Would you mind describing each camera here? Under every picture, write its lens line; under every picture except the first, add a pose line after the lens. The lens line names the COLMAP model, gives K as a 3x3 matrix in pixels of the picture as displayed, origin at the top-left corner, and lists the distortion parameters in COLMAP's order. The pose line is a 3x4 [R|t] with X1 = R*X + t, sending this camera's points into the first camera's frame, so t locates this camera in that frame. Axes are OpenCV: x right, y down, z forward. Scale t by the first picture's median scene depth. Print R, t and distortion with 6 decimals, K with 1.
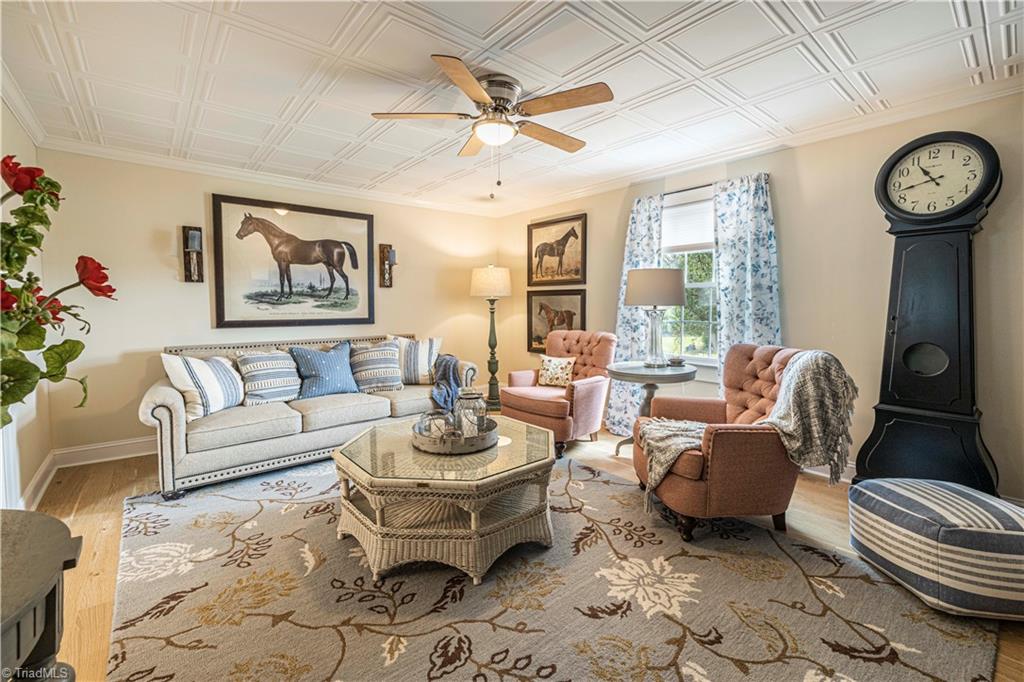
lens RADIAL K [[440.1, 0, 514.7], [0, 440.1, 319.4], [0, 0, 1]] dist [0.000464, -0.000085]
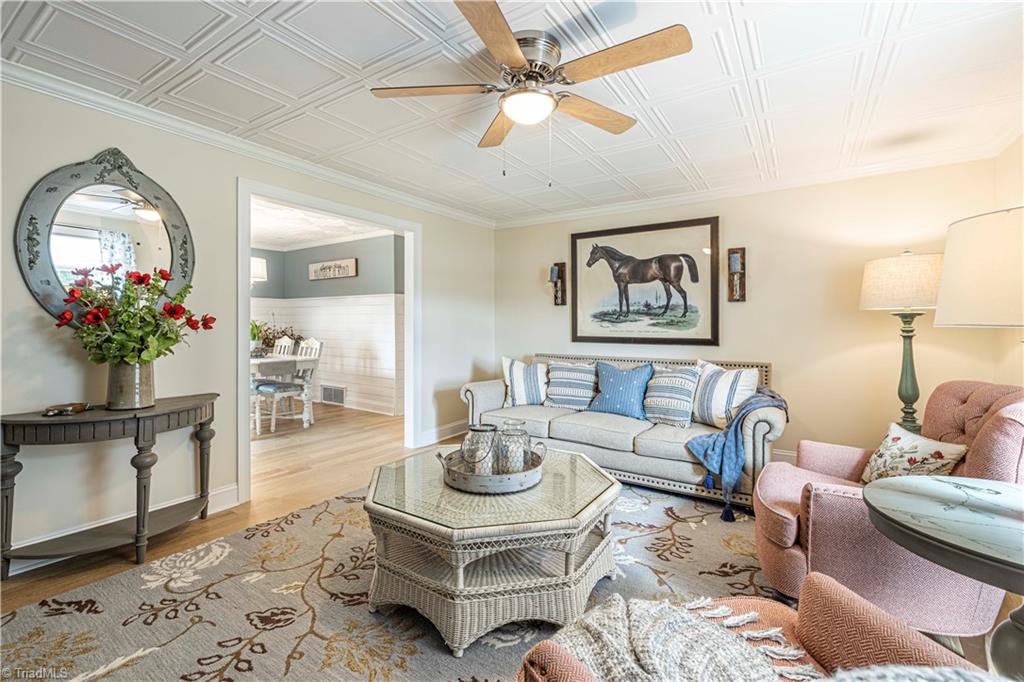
lens RADIAL K [[440.1, 0, 514.7], [0, 440.1, 319.4], [0, 0, 1]] dist [0.000464, -0.000085]
pose [[0.282590, -0.007490, -0.959212, 0.419245], [-0.035377, 0.999208, -0.018224, -0.013388], [0.958588, 0.039084, 0.282101, 0.450374]]
